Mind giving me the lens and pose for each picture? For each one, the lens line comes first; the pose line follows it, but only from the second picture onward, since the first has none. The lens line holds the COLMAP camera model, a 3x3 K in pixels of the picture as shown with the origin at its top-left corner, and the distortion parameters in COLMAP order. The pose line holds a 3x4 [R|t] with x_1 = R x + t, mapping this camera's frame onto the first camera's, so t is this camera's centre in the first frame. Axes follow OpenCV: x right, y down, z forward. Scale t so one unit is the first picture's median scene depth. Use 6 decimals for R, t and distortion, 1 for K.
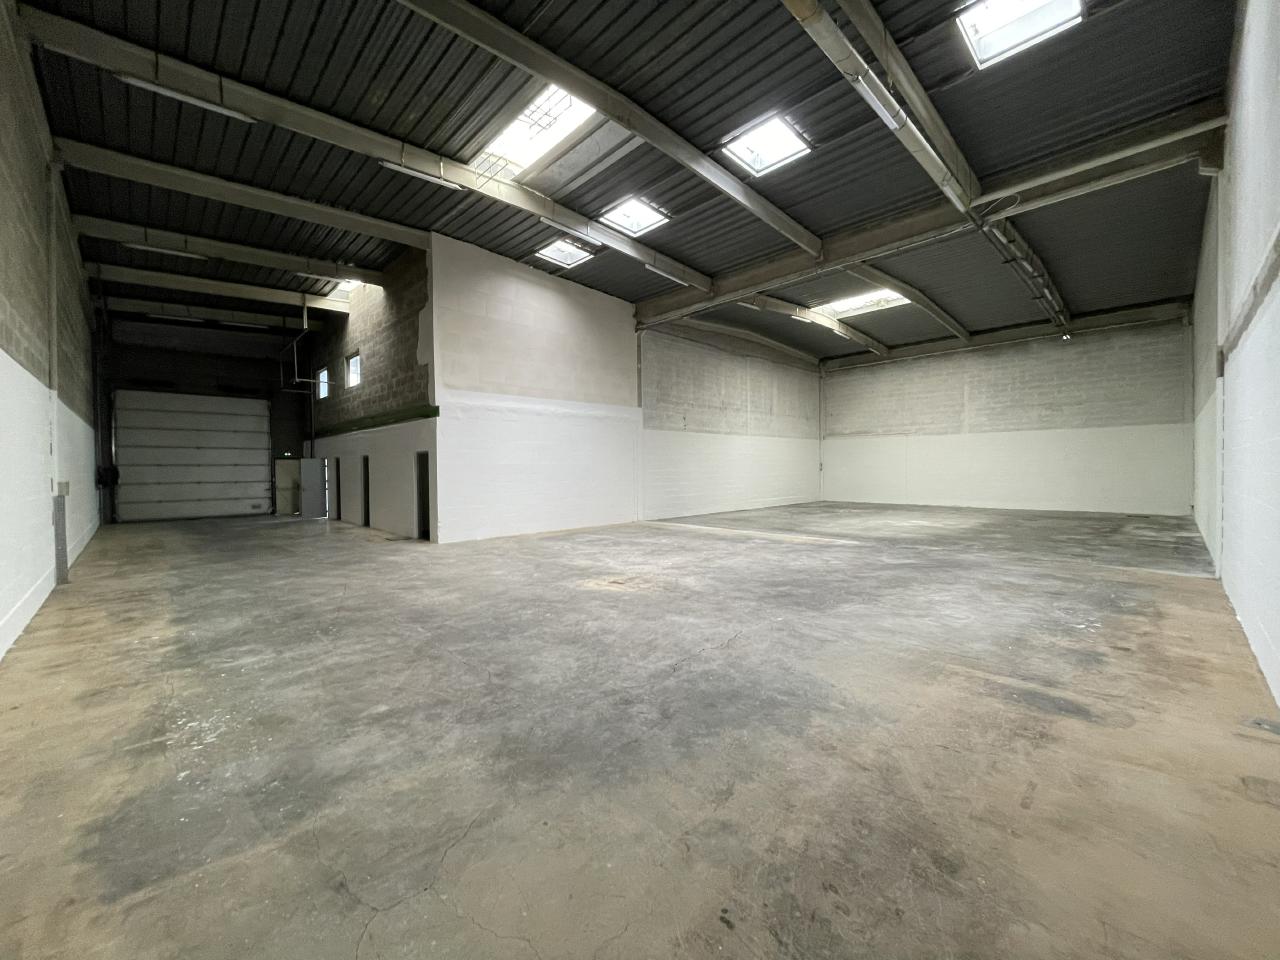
lens RADIAL K [[514.0, 0, 638.7], [0, 514.0, 477.2], [0, 0, 1]] dist [-0.001329, -0.000442]
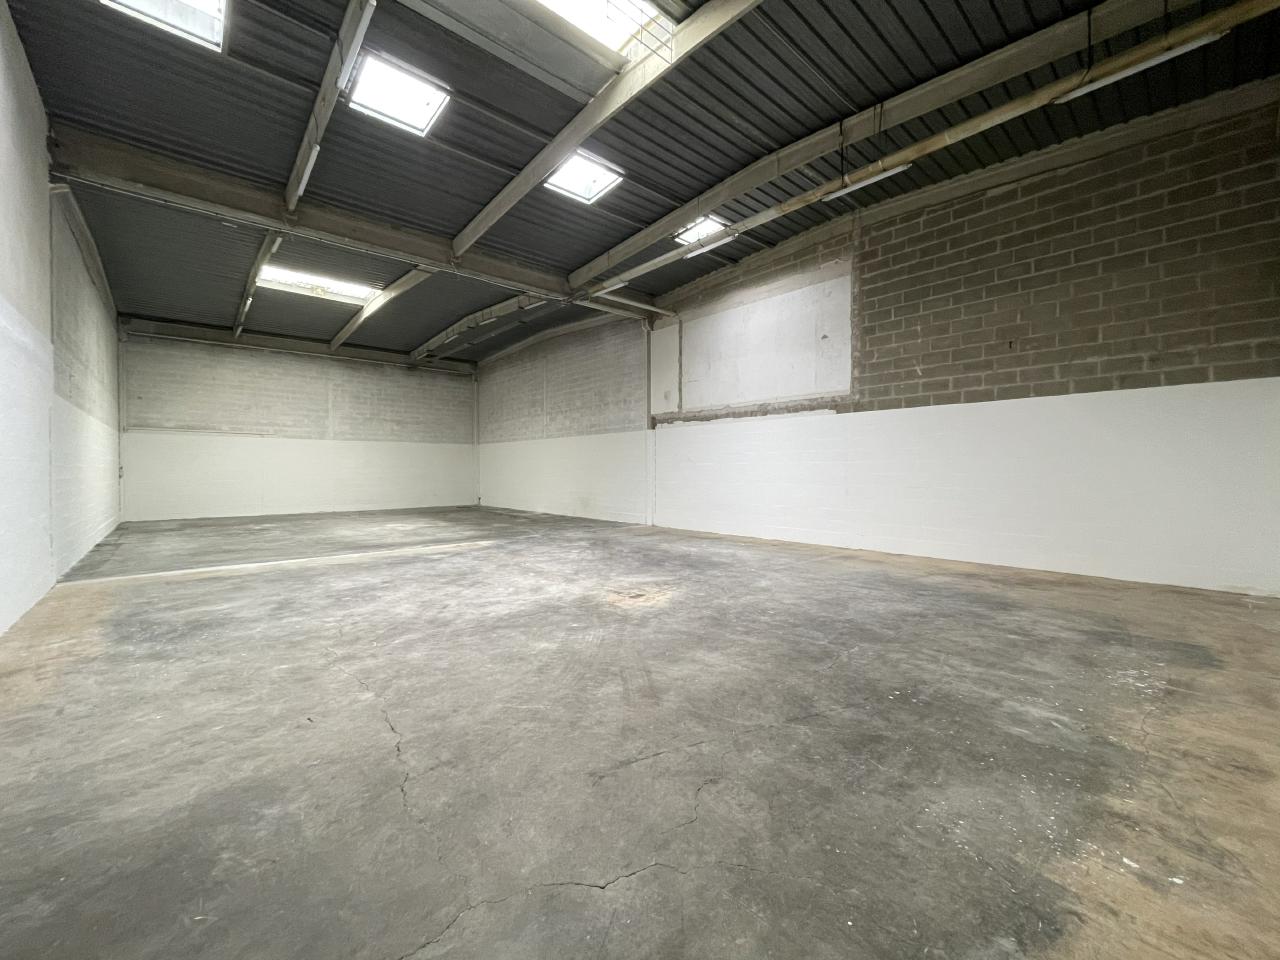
lens RADIAL K [[514.0, 0, 640.6], [0, 514.0, 477.0], [0, 0, 1]] dist [-0.001329, -0.000442]
pose [[0.038509, -0.005147, 0.999245, -1.494076], [0.020346, 0.999783, 0.004366, -0.015801], [-0.999051, 0.020163, 0.038606, 1.496987]]
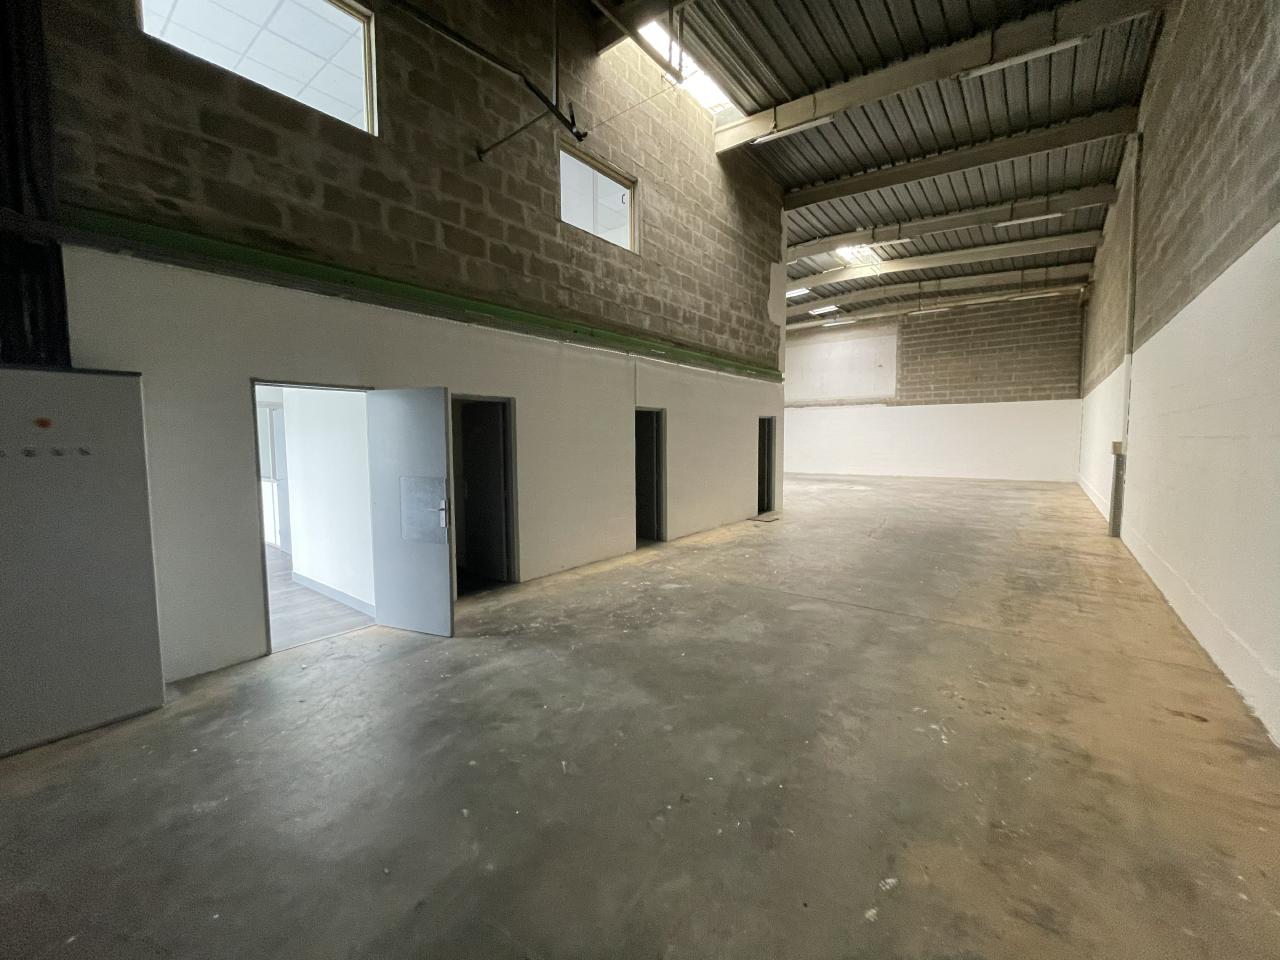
lens RADIAL K [[514.0, 0, 640.8], [0, 514.0, 475.0], [0, 0, 1]] dist [-0.001329, -0.000442]
pose [[-0.141073, -0.065554, 0.987826, -3.026089], [0.029845, 0.997070, 0.070429, -0.051715], [-0.989549, 0.039417, -0.138704, 3.160011]]
